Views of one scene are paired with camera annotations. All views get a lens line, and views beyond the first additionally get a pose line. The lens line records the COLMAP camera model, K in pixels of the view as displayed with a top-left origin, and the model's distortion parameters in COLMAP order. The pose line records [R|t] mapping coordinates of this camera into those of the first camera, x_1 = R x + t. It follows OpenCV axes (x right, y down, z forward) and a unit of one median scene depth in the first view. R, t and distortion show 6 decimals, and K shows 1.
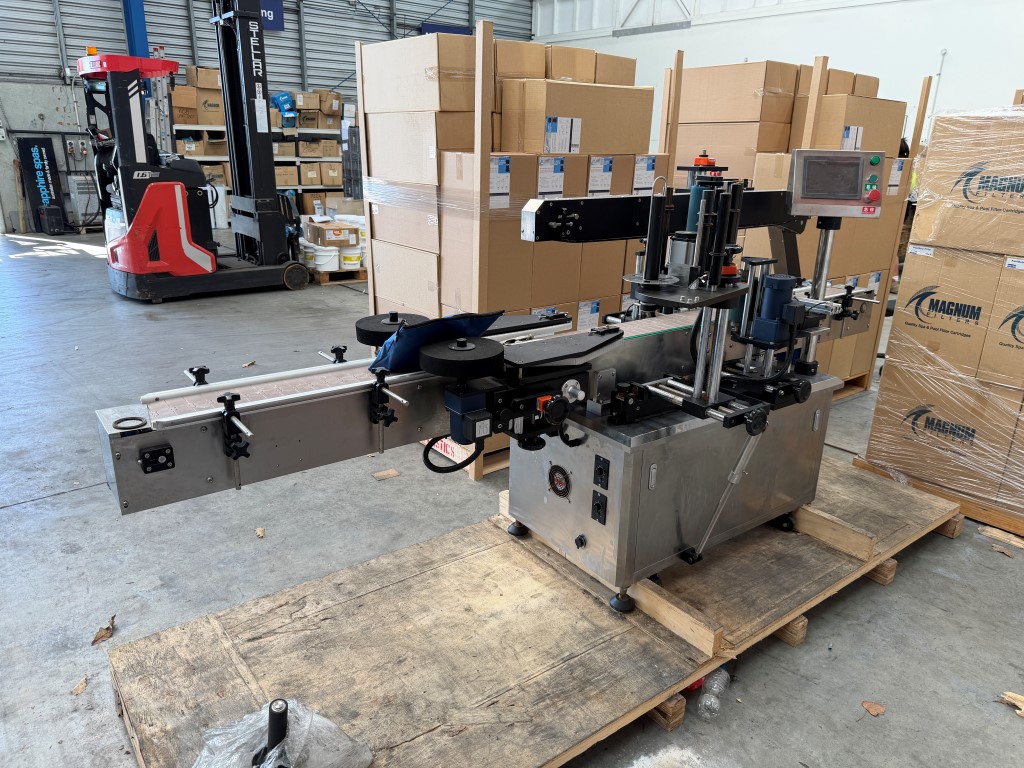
lens RADIAL K [[731.0, 0, 512.0], [0, 731.0, 384.0], [0, 0, 1]] dist [0.050312, -0.084236]
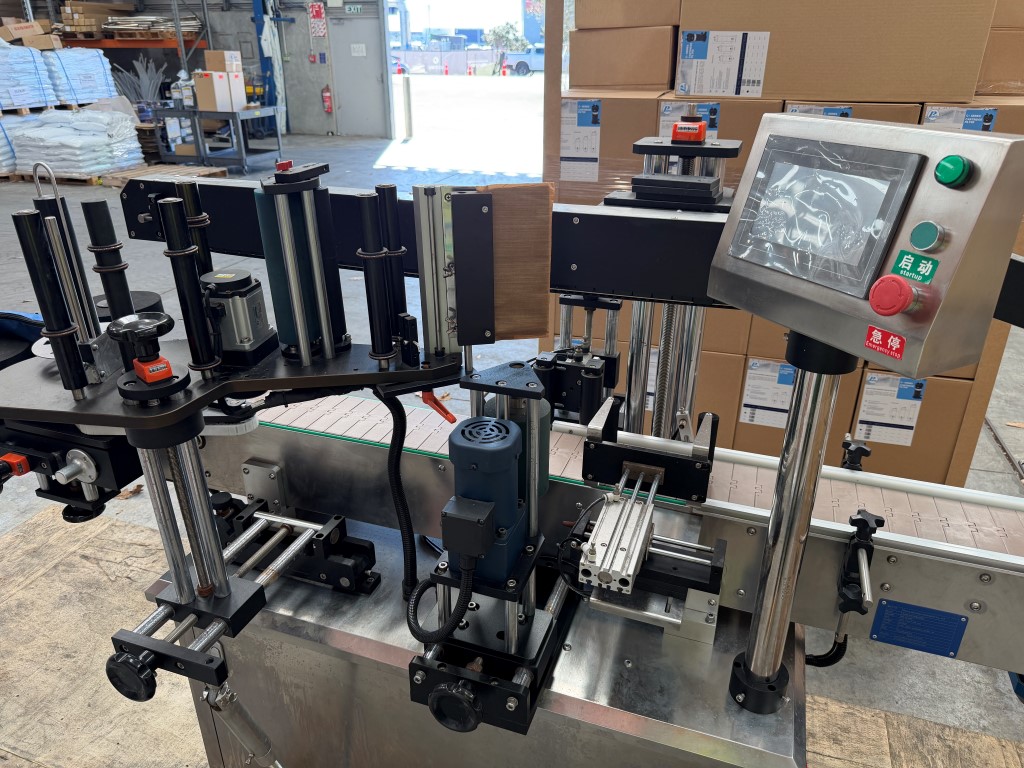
lens RADIAL K [[725.4, 0, 520.4], [0, 725.4, 376.3], [0, 0, 1]] dist [0.049513, -0.054696]
pose [[0.567153, 0.323356, -0.757482, 0.508063], [-0.252419, 0.943691, 0.213850, -0.201184], [0.783978, 0.069917, 0.616838, 0.570871]]
